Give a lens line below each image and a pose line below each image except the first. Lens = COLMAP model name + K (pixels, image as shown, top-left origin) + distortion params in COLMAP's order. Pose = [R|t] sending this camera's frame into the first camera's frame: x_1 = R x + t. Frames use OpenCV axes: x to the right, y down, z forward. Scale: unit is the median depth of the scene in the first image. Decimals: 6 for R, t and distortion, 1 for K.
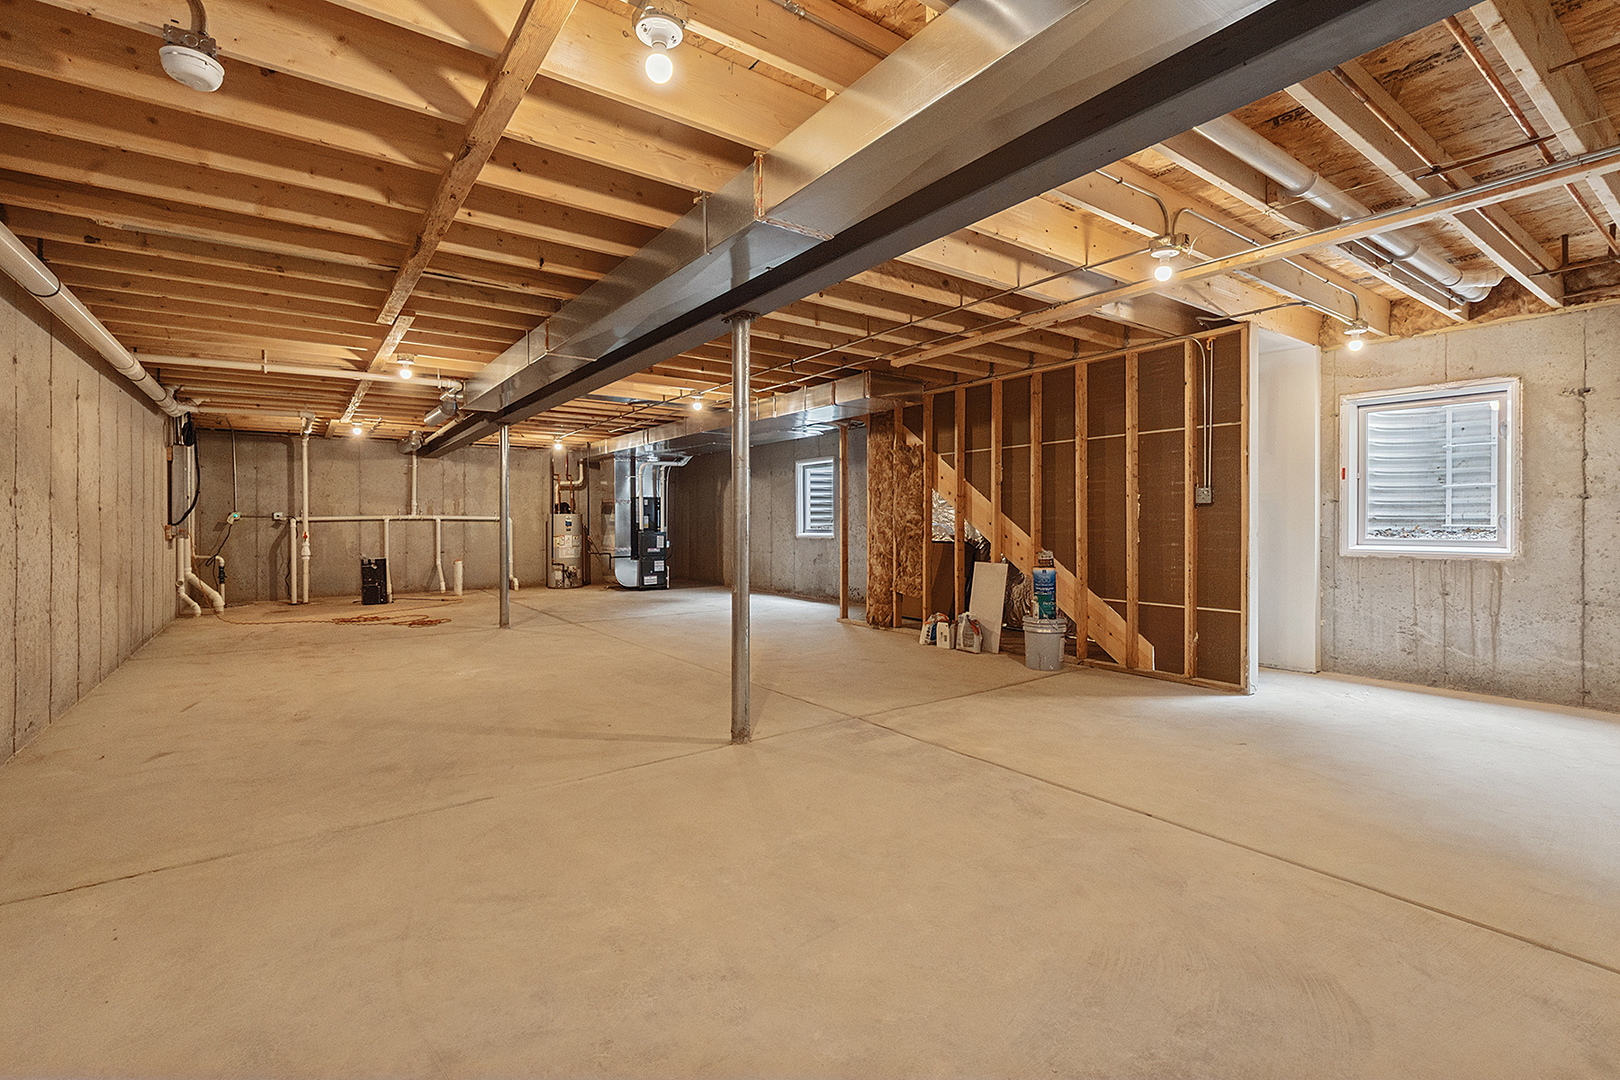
lens RADIAL K [[713.7, 0, 809.9], [0, 713.7, 522.8], [0, 0, 1]] dist [-0.001311, -0.000384]
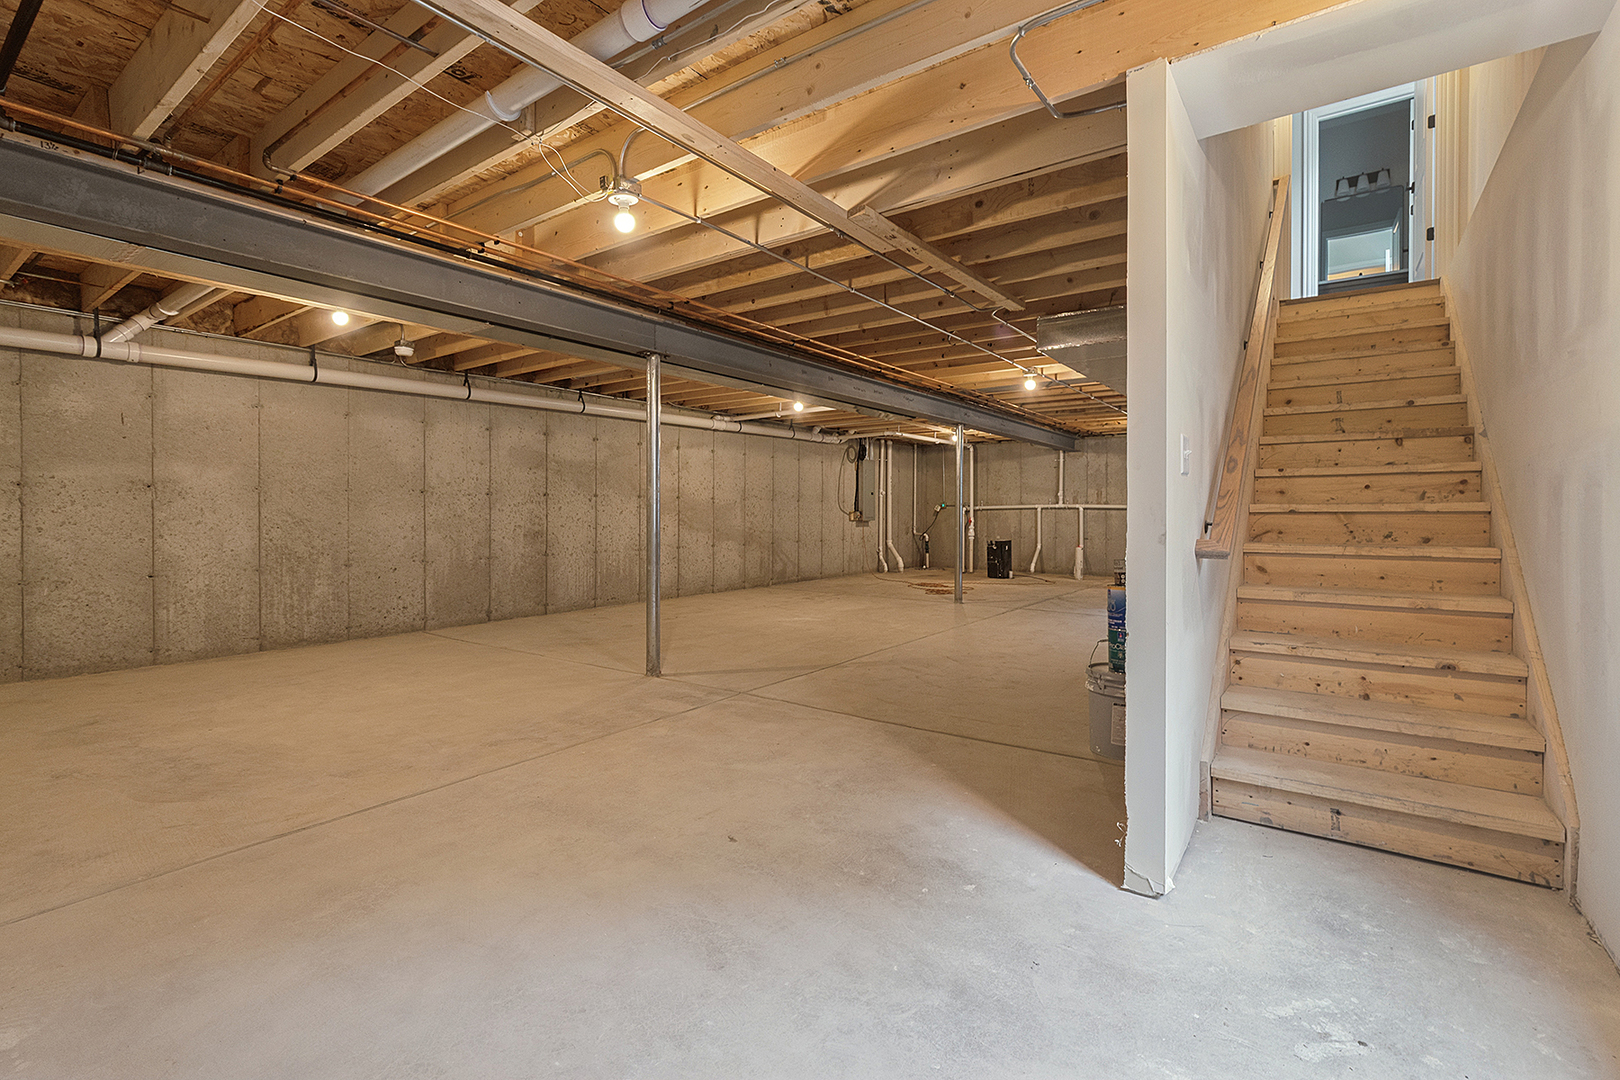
lens RADIAL K [[730.3, 0, 809.8], [0, 730.3, 509.9], [0, 0, 1]] dist [-0.007157, -0.000770]
pose [[0.317922, 0.000394, -0.948117, 0.458026], [-0.003323, 0.999994, -0.000699, 0.000075], [0.948111, 0.003373, 0.317922, 0.303658]]
